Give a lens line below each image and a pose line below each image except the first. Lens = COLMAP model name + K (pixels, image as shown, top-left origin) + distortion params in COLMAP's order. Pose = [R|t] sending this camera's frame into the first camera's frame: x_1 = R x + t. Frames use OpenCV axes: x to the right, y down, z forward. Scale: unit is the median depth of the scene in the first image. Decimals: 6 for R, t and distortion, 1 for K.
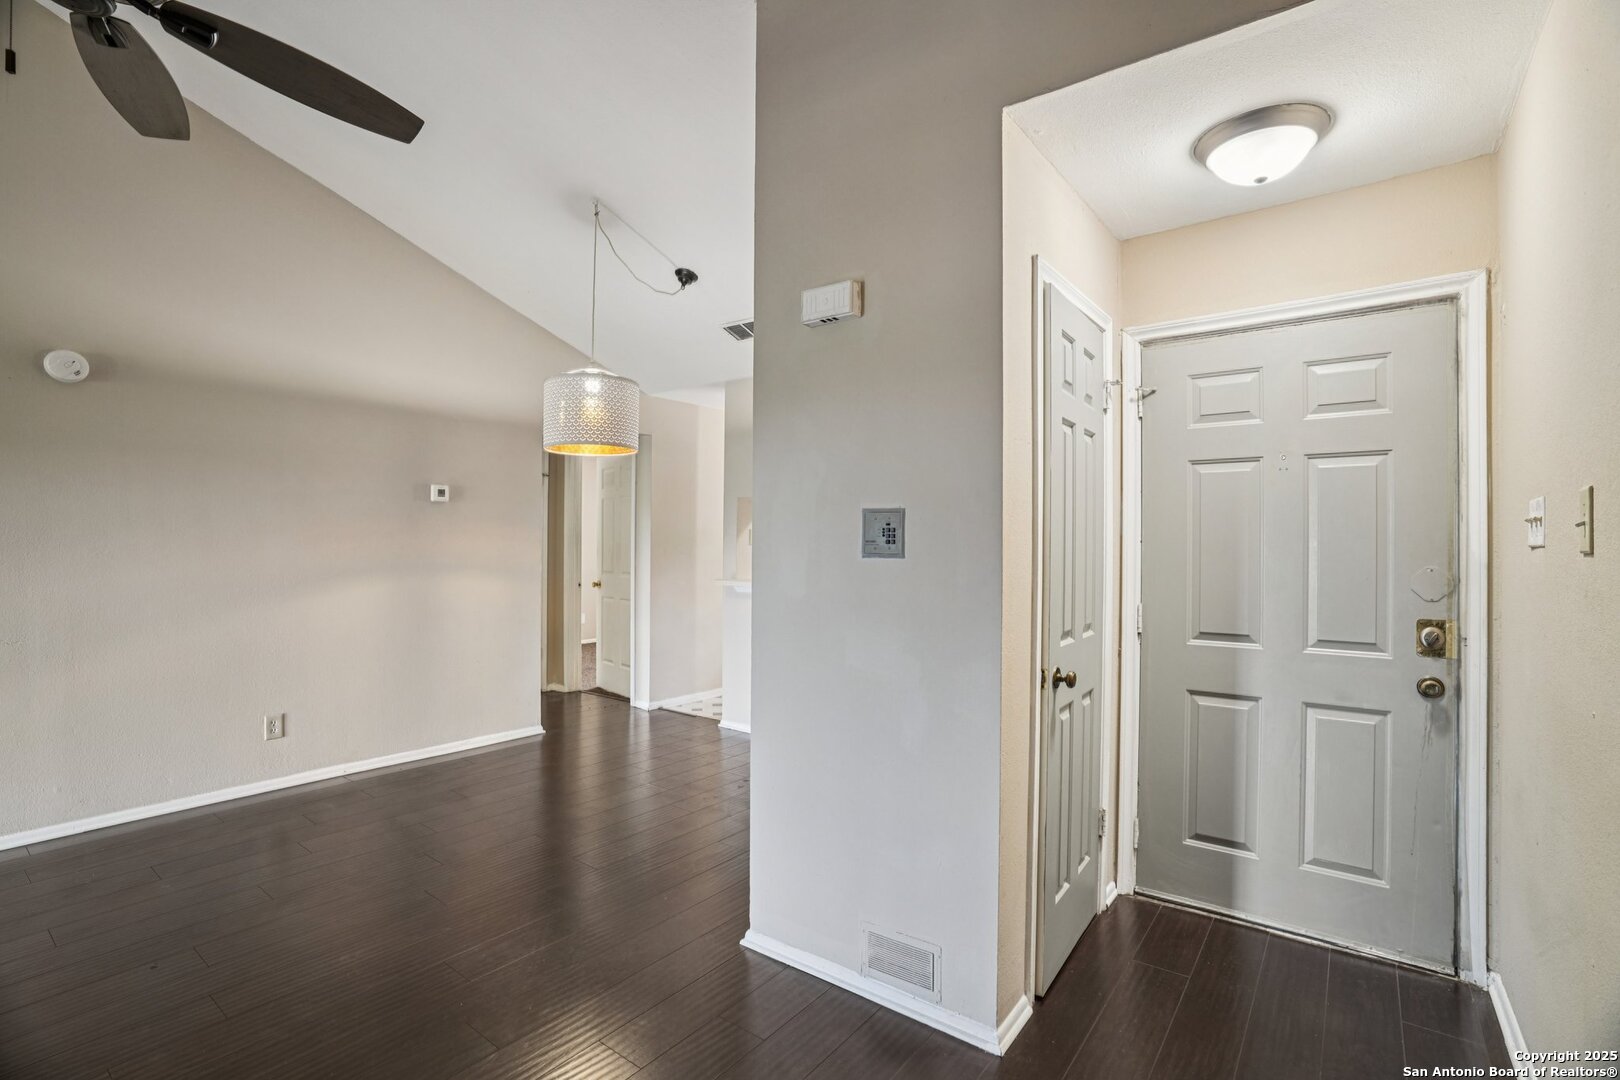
lens RADIAL K [[749.3, 0, 810.0], [0, 749.3, 540.0], [0, 0, 1]] dist [0.000845, 0.000417]
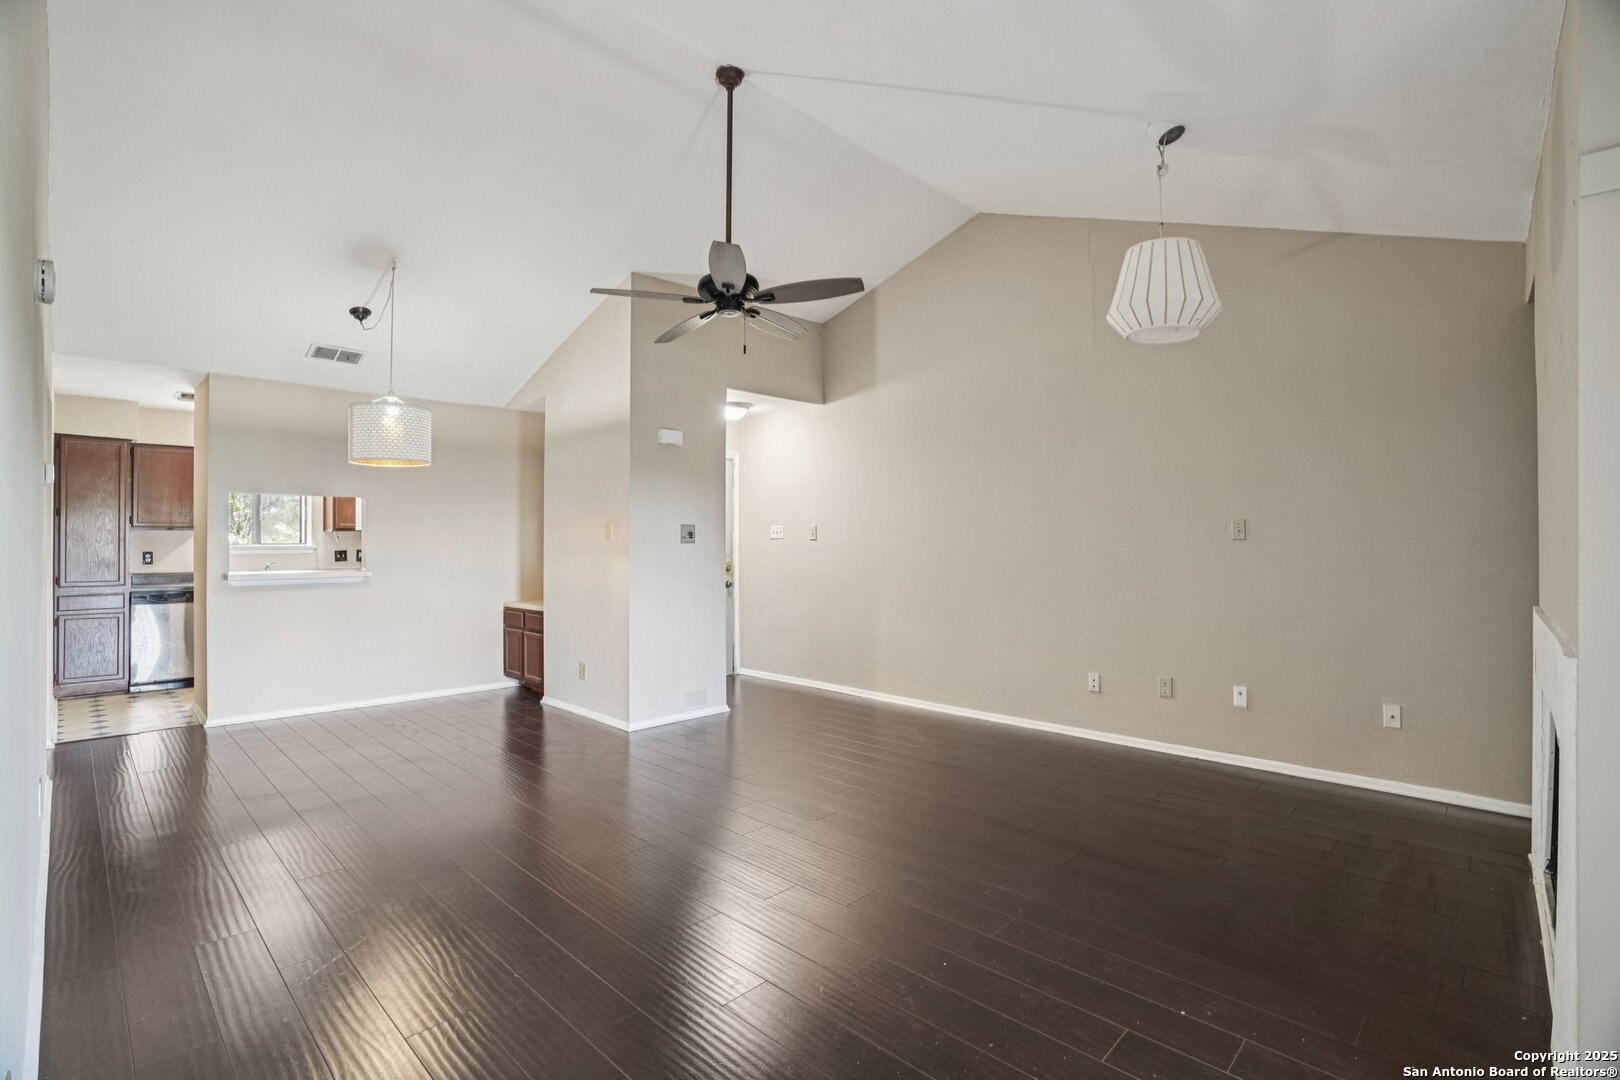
lens RADIAL K [[767.3, 0, 810.0], [0, 767.3, 540.0], [0, 0, 1]] dist [-0.001949, 0.000004]
pose [[0.143973, -0.002088, 0.989579, -2.369868], [0.001158, 0.999997, 0.001942, 0.006890], [-0.989581, 0.000866, 0.143975, 0.207838]]
